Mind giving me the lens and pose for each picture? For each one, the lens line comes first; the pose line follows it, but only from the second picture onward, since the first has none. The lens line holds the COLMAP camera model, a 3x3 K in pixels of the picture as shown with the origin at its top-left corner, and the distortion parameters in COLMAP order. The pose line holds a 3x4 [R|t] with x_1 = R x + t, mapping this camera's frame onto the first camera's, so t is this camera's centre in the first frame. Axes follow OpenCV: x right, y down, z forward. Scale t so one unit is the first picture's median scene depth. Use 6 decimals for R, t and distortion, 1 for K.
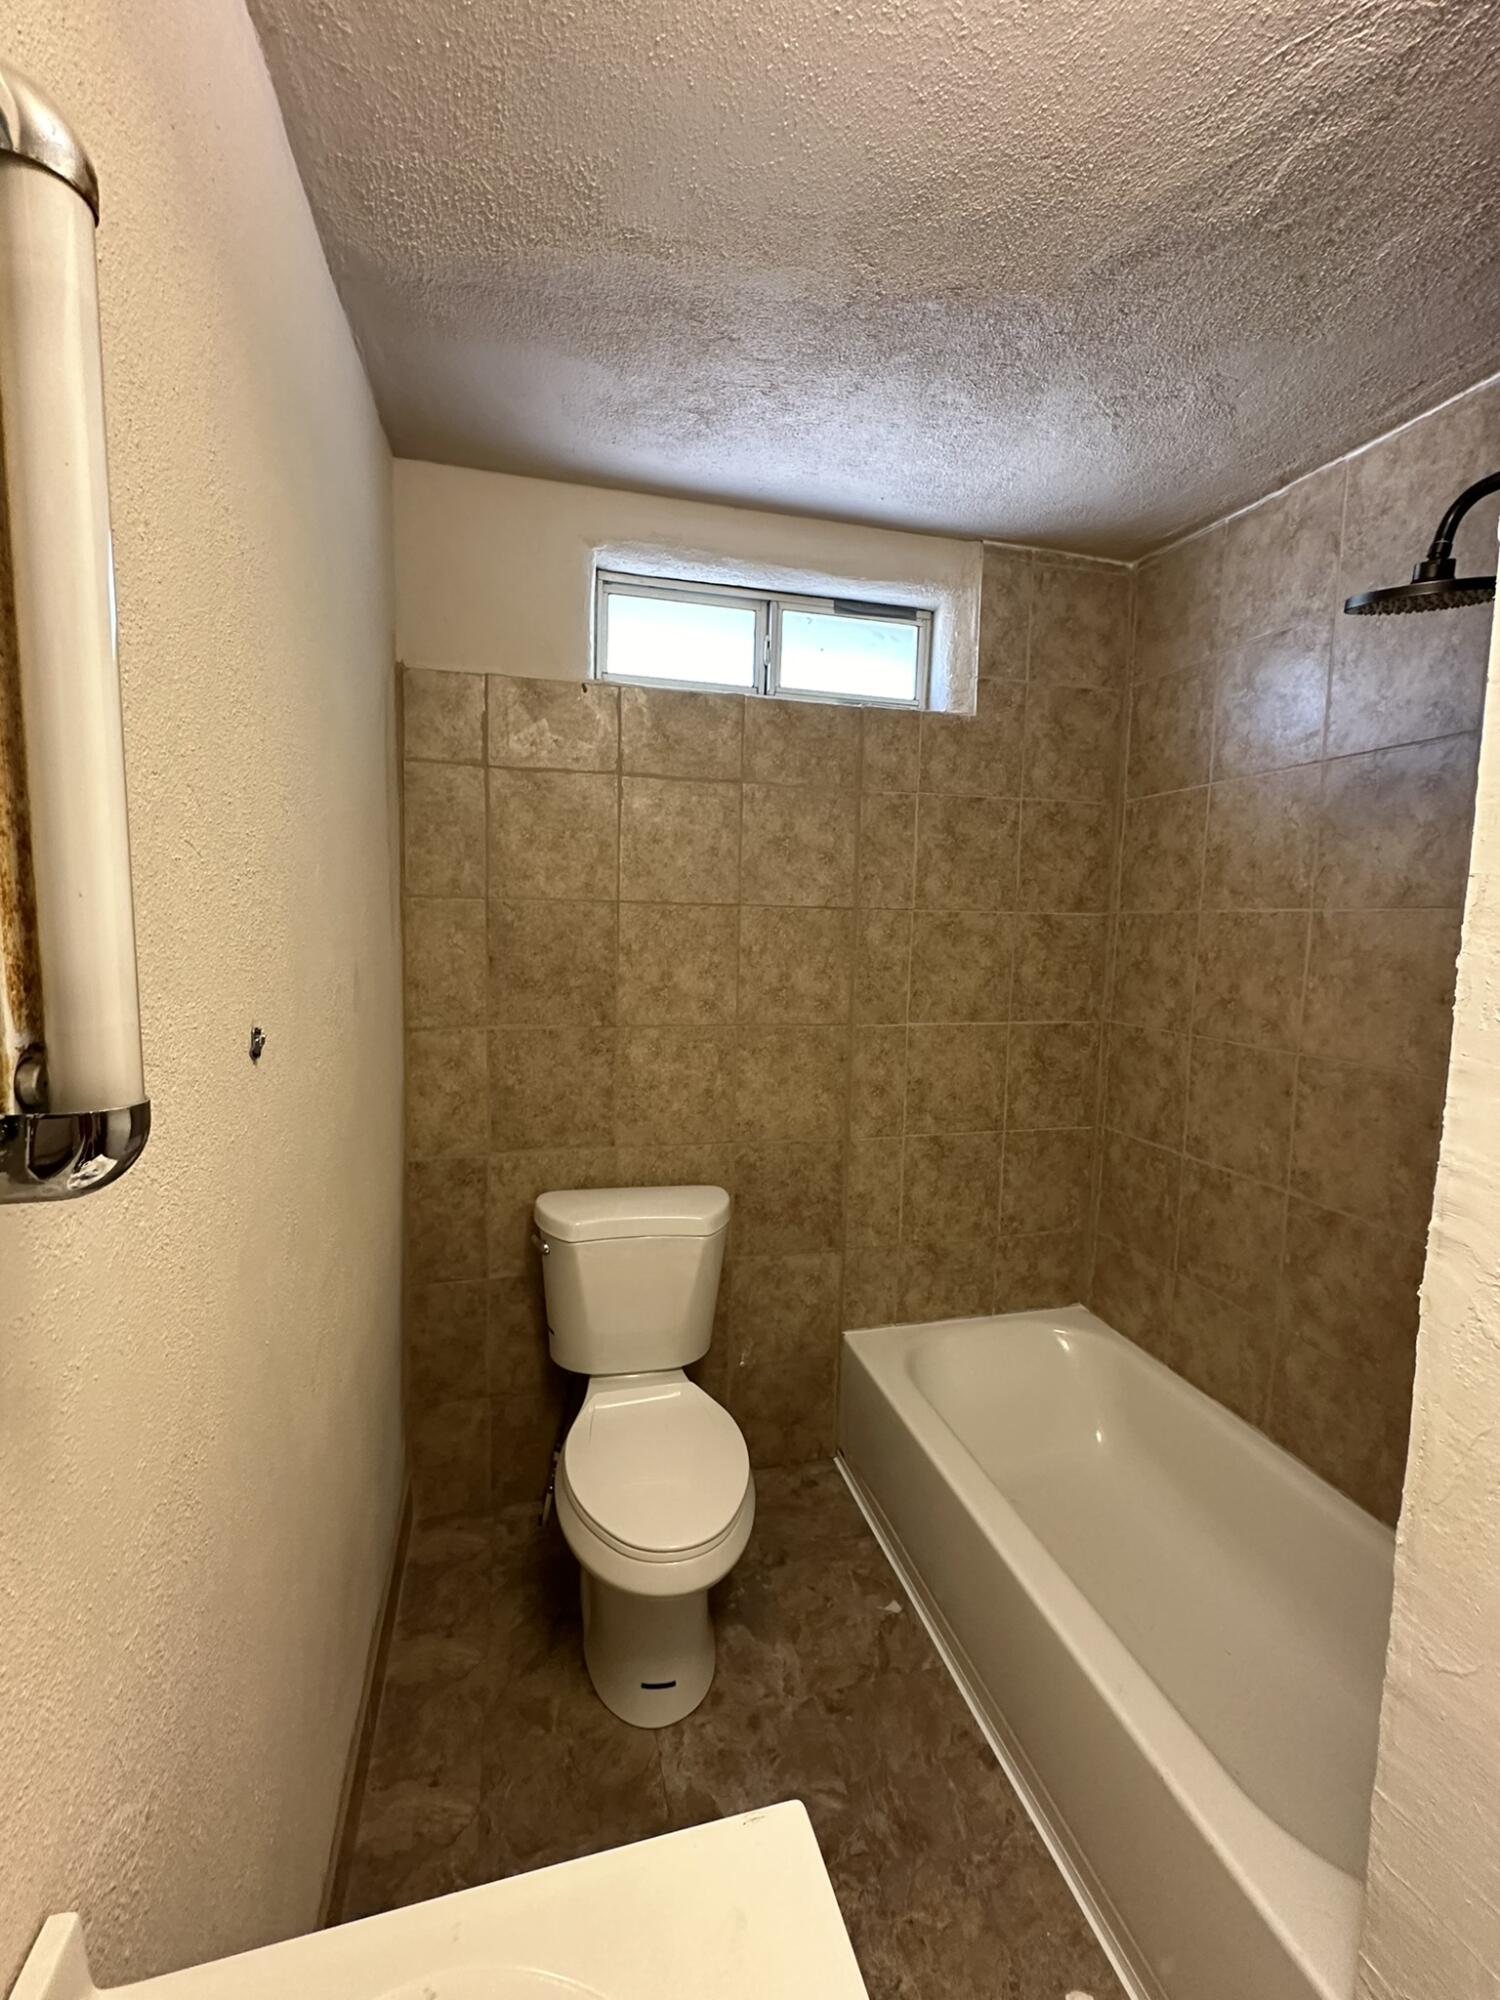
lens RADIAL K [[856.1, 0, 751.8], [0, 856.1, 1000.2], [0, 0, 1]] dist [-0.004509, 0.001486]
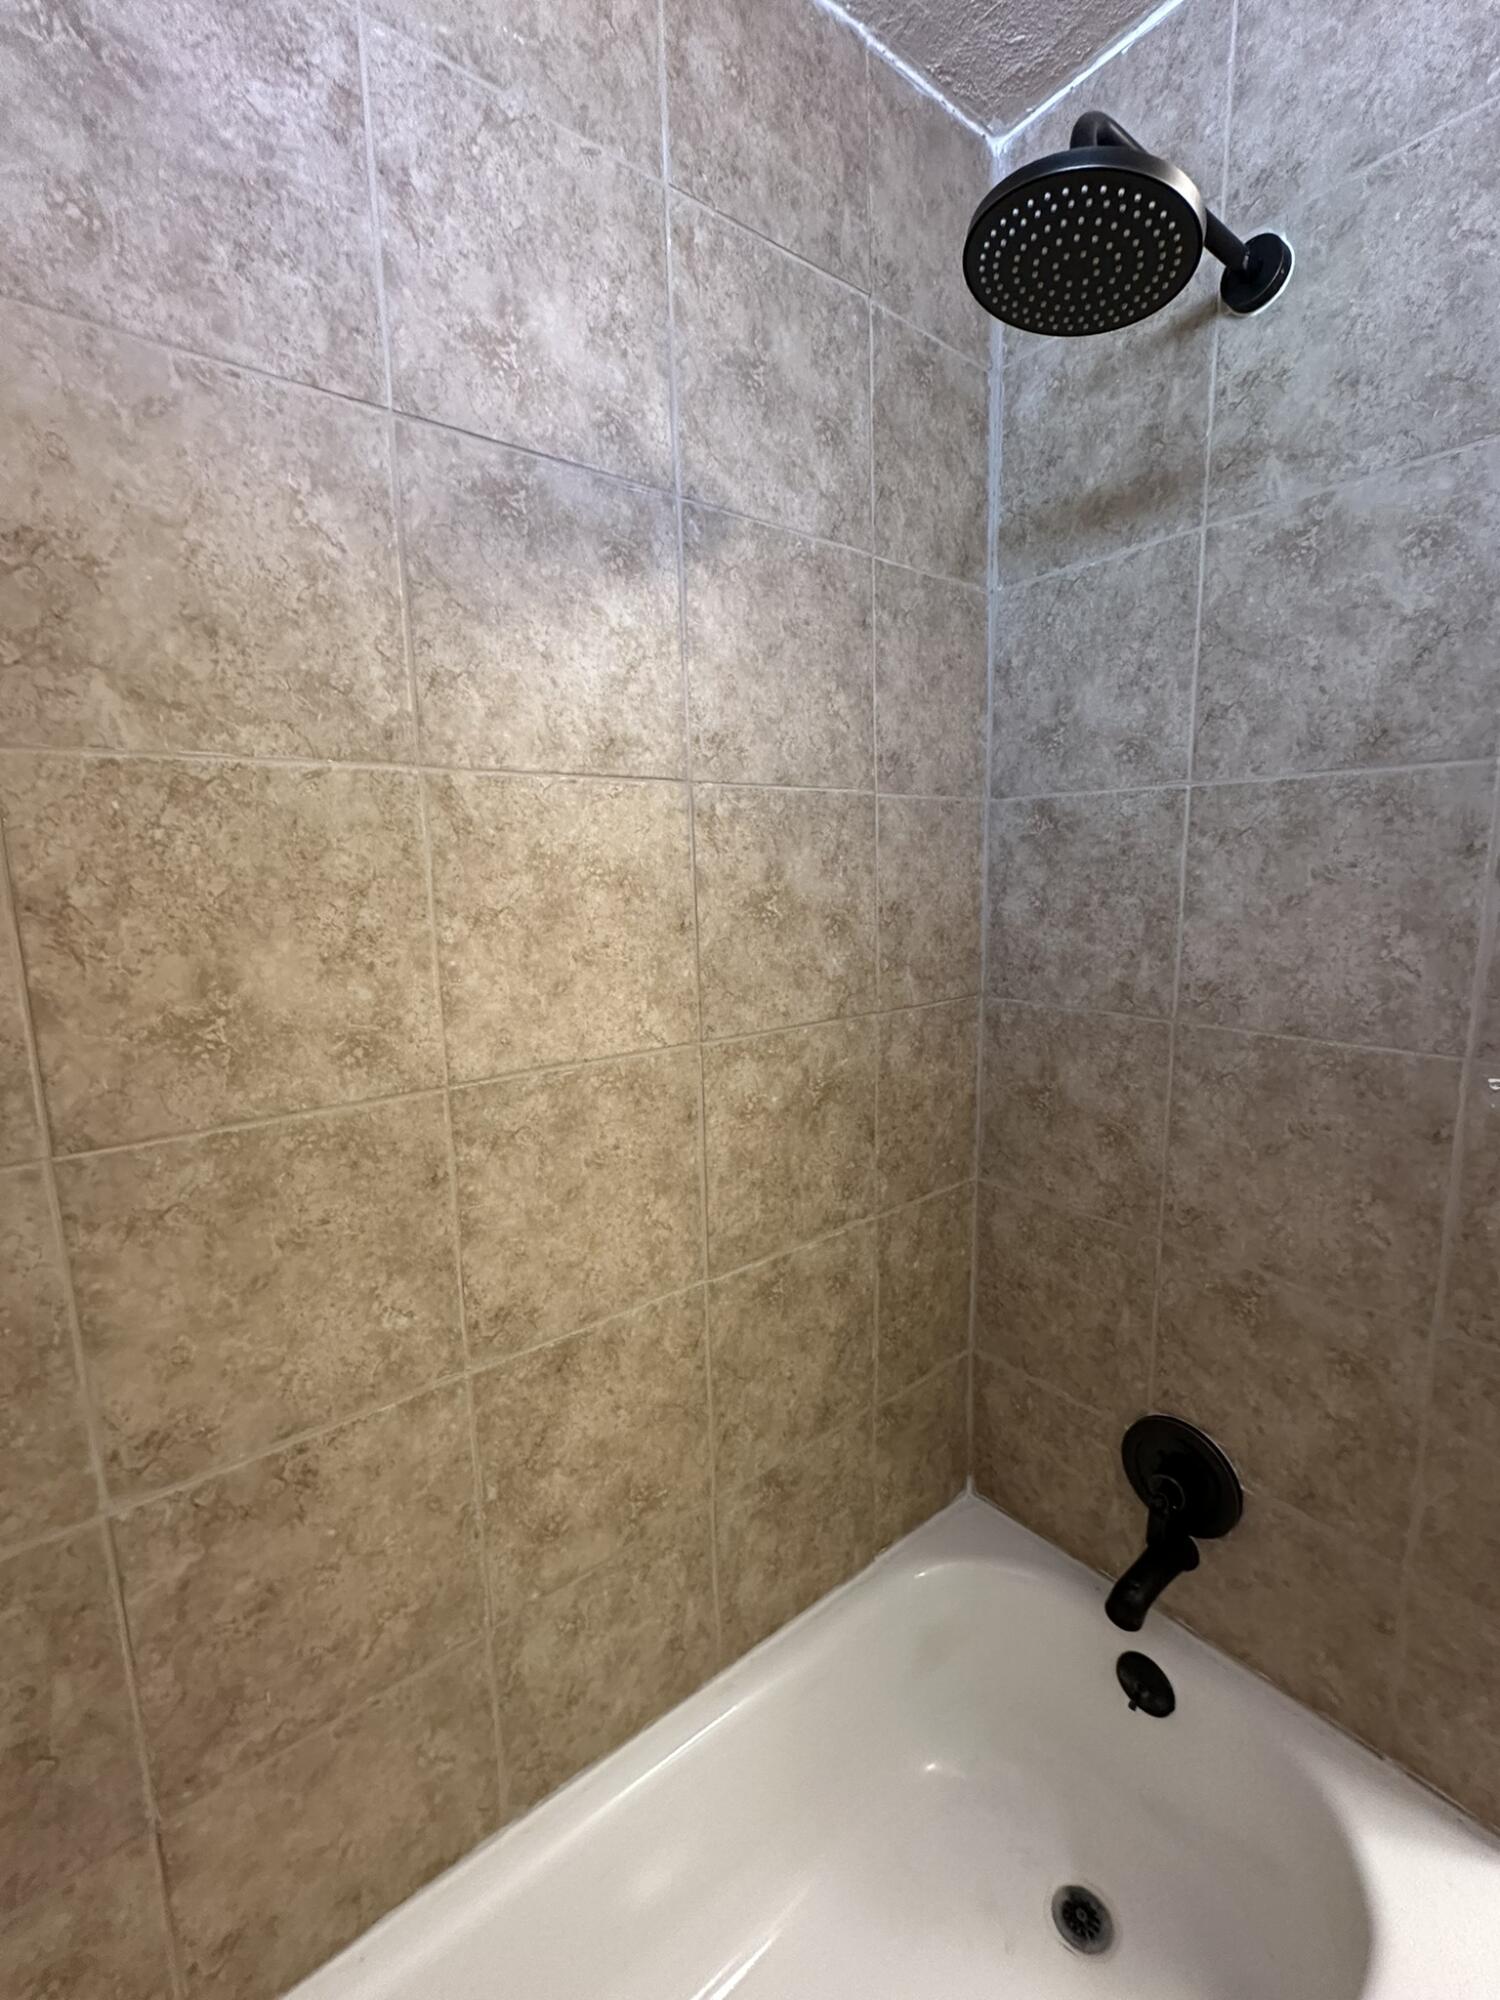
lens RADIAL K [[856.1, 0, 753.3], [0, 856.1, 1001.4], [0, 0, 1]] dist [-0.004509, 0.001486]
pose [[-0.413781, -0.149509, 0.898016, 0.166097], [0.100819, 0.972829, 0.208419, -0.063556], [-0.904777, 0.176777, -0.387465, 1.033908]]
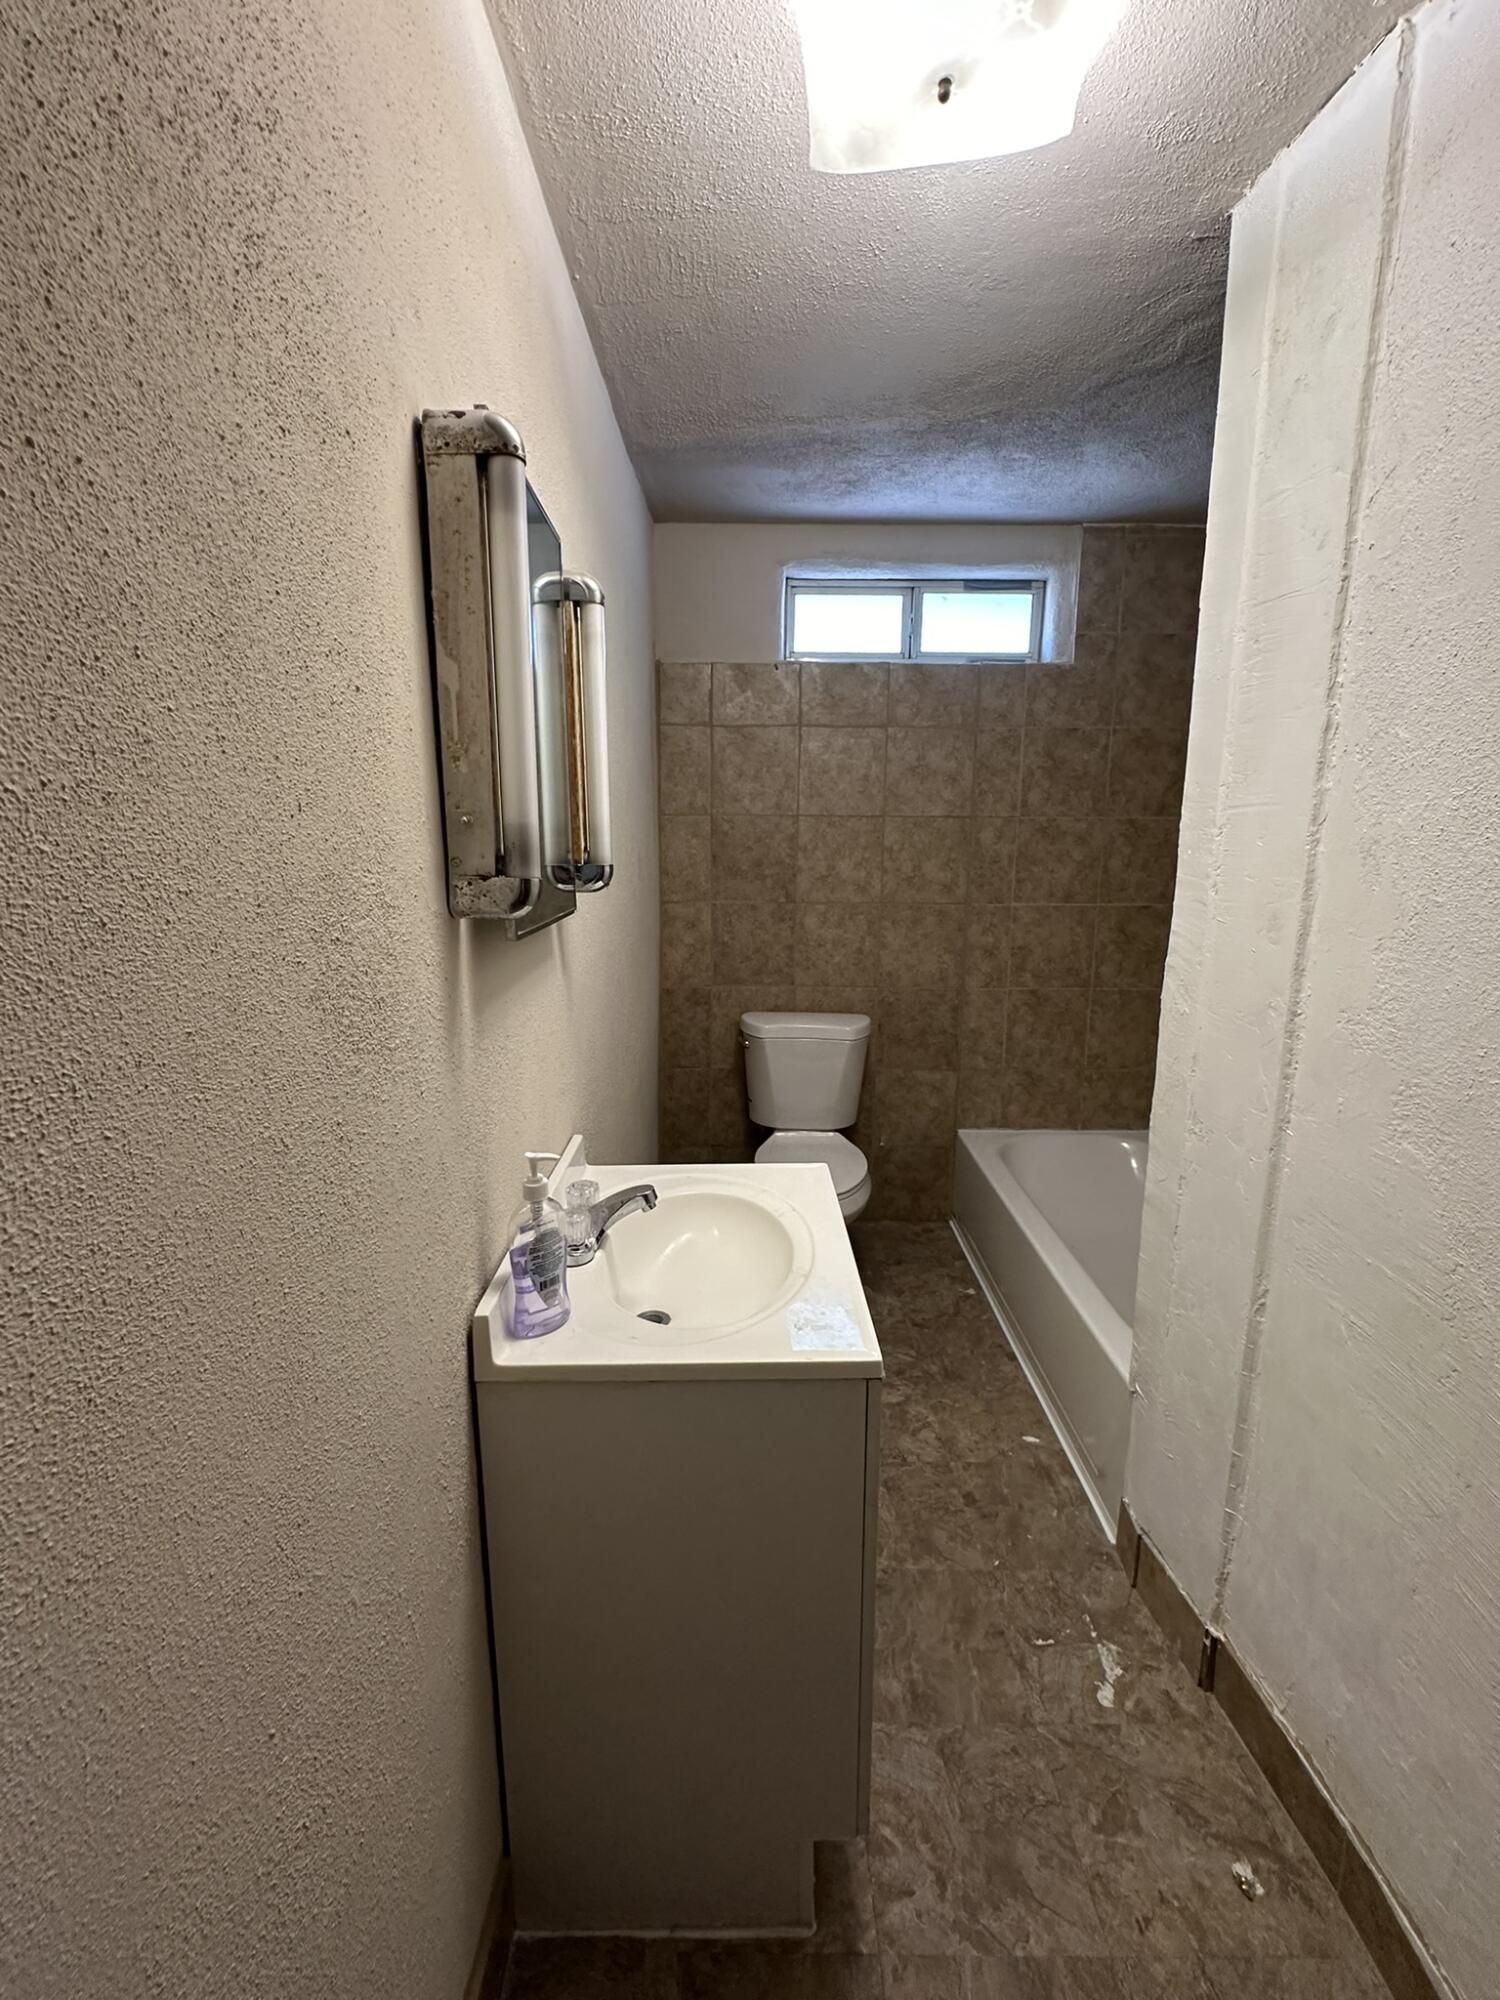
lens RADIAL K [[856.1, 0, 749.4], [0, 856.1, 999.2], [0, 0, 1]] dist [-0.004509, 0.001486]
pose [[0.966771, 0.029744, -0.253909, 0.138073], [-0.008433, 0.996378, 0.084612, 0.071309], [0.255506, -0.079659, 0.963520, -0.433490]]
